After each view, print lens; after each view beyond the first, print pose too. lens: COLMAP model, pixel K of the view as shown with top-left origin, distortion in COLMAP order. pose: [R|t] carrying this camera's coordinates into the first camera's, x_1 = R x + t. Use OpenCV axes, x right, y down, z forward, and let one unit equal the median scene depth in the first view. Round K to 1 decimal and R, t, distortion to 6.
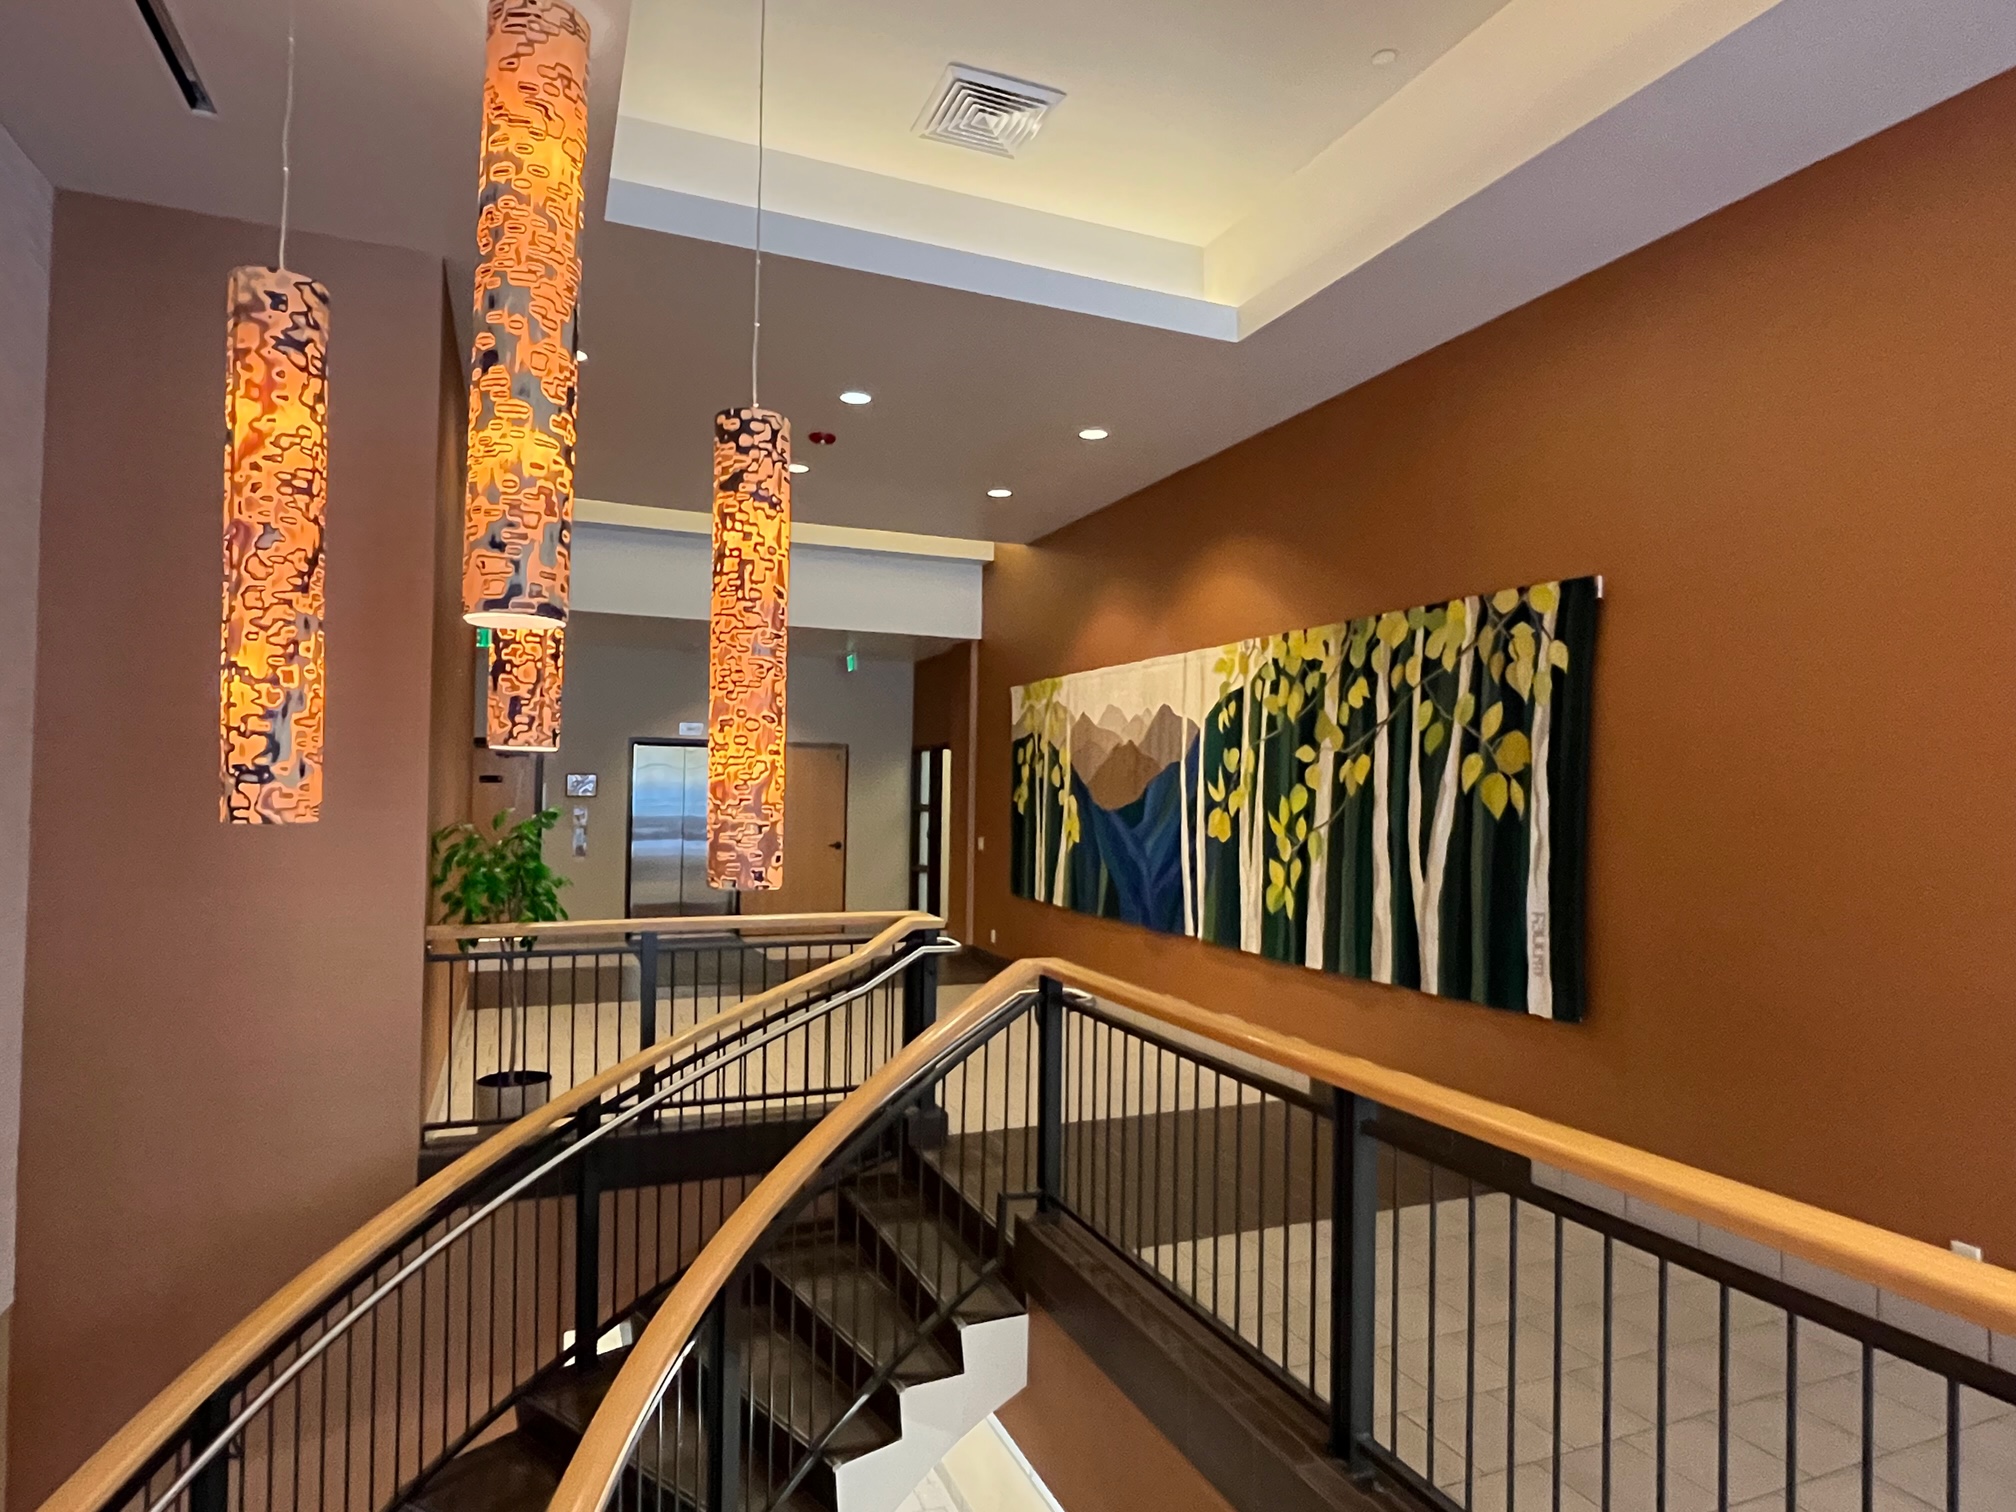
lens RADIAL K [[1128.6, 0, 1007.4], [0, 1128.6, 767.6], [0, 0, 1]] dist [0.000471, 0.000456]
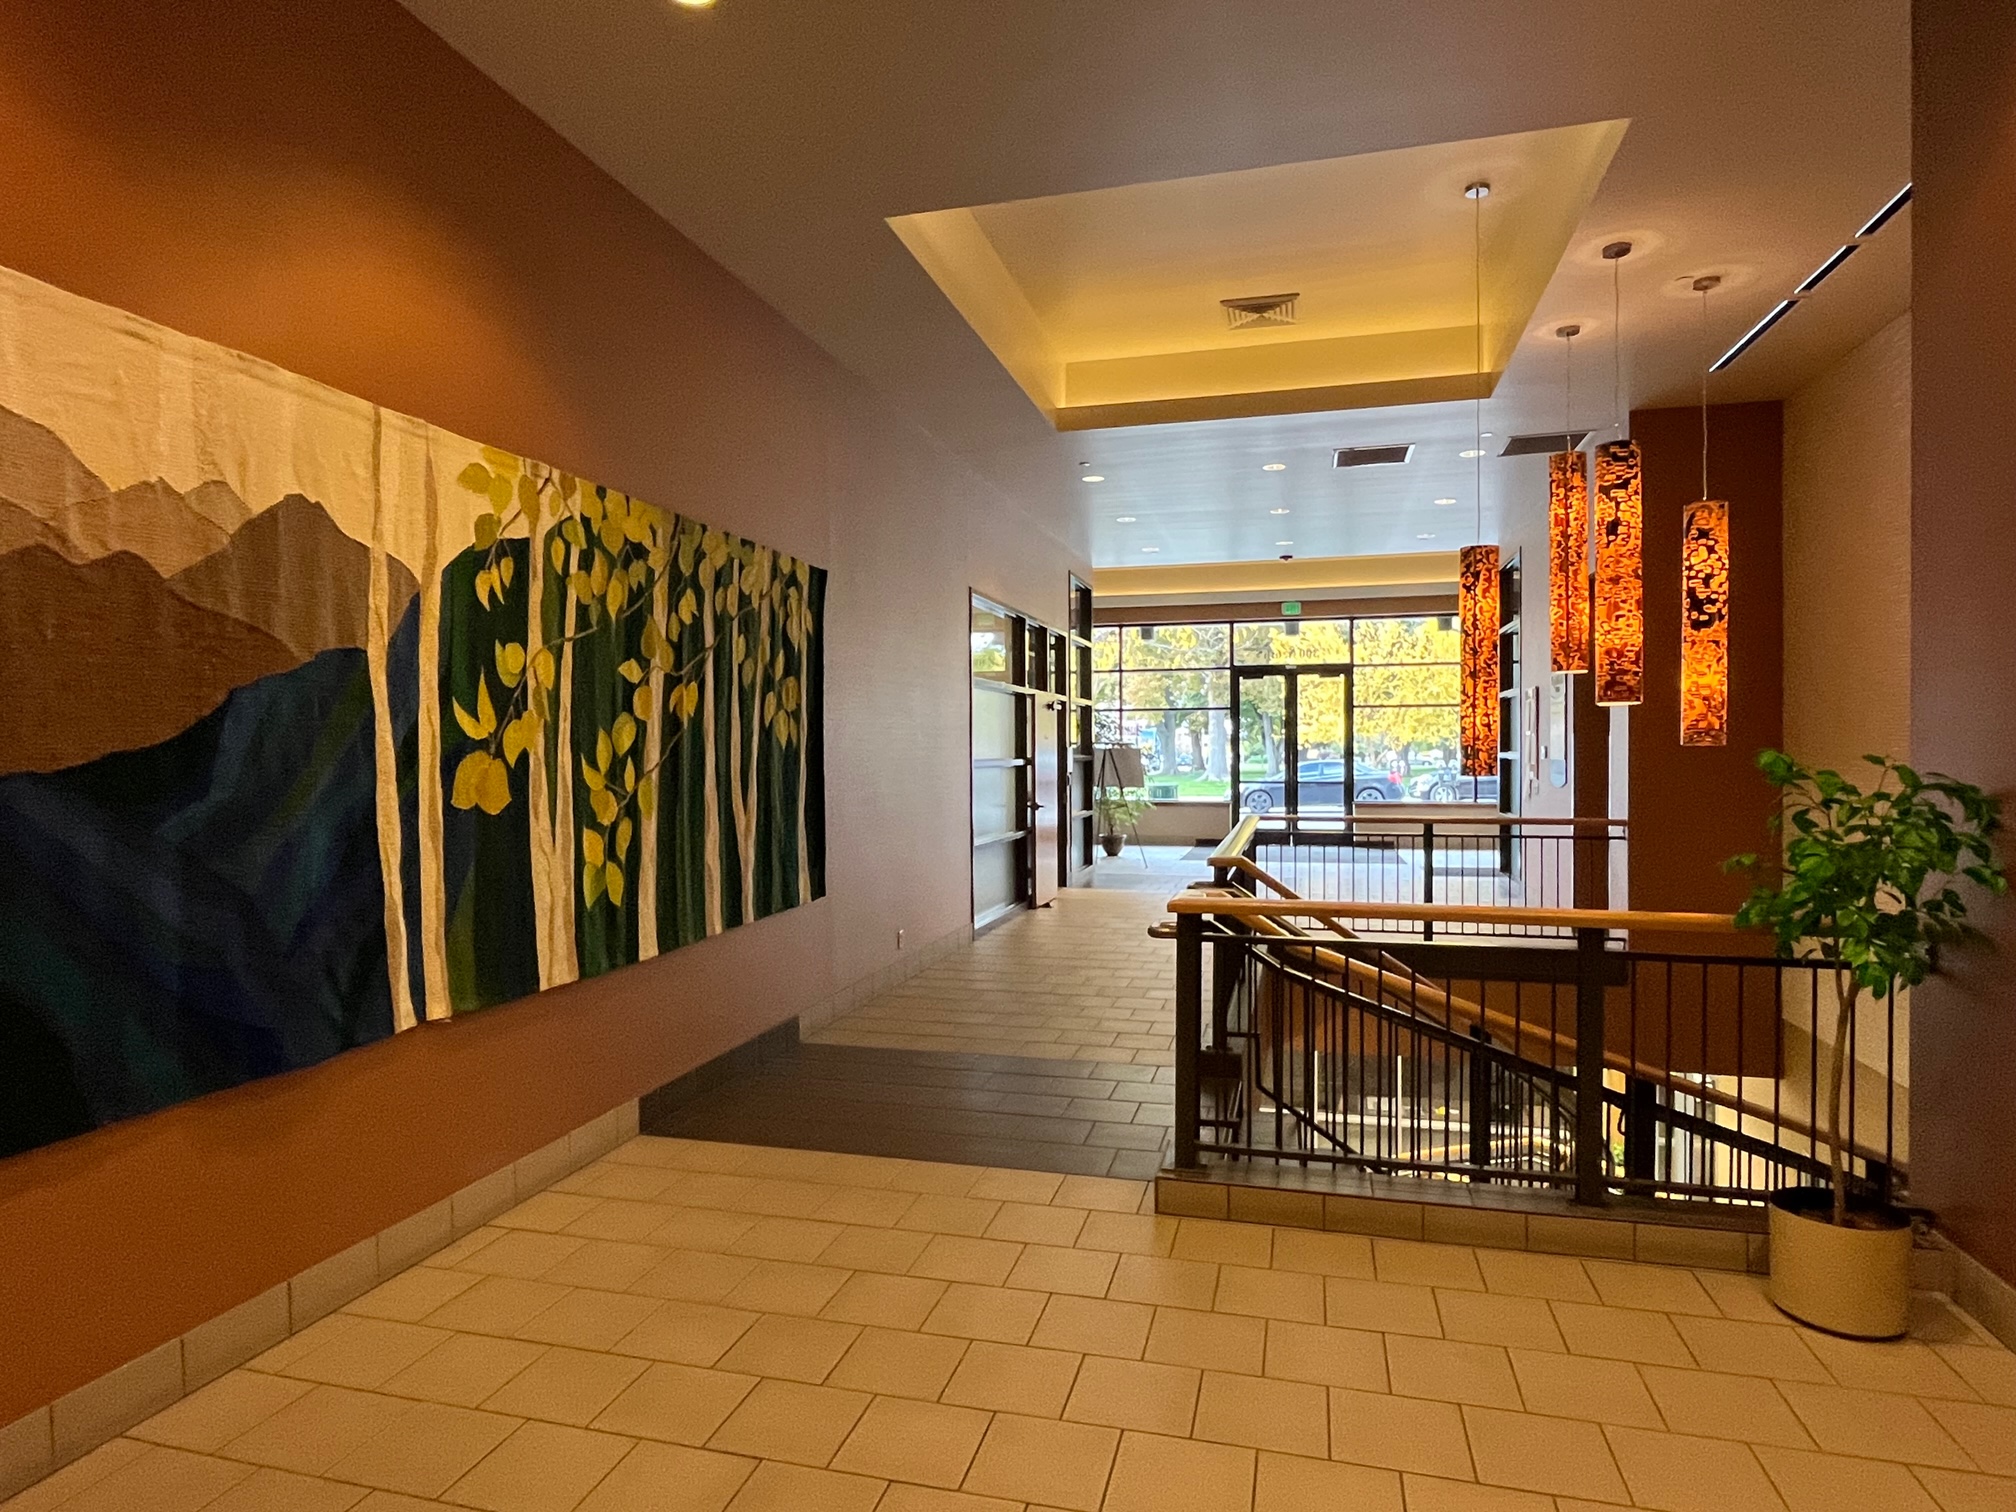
lens RADIAL K [[1128.6, 0, 1009.6], [0, 1128.6, 760.3], [0, 0, 1]] dist [0.000471, 0.000456]
pose [[-0.789657, -0.018553, 0.613268, -0.363707], [-0.019430, 0.999798, 0.005228, 0.035809], [-0.613241, -0.007787, -0.789858, 1.399741]]
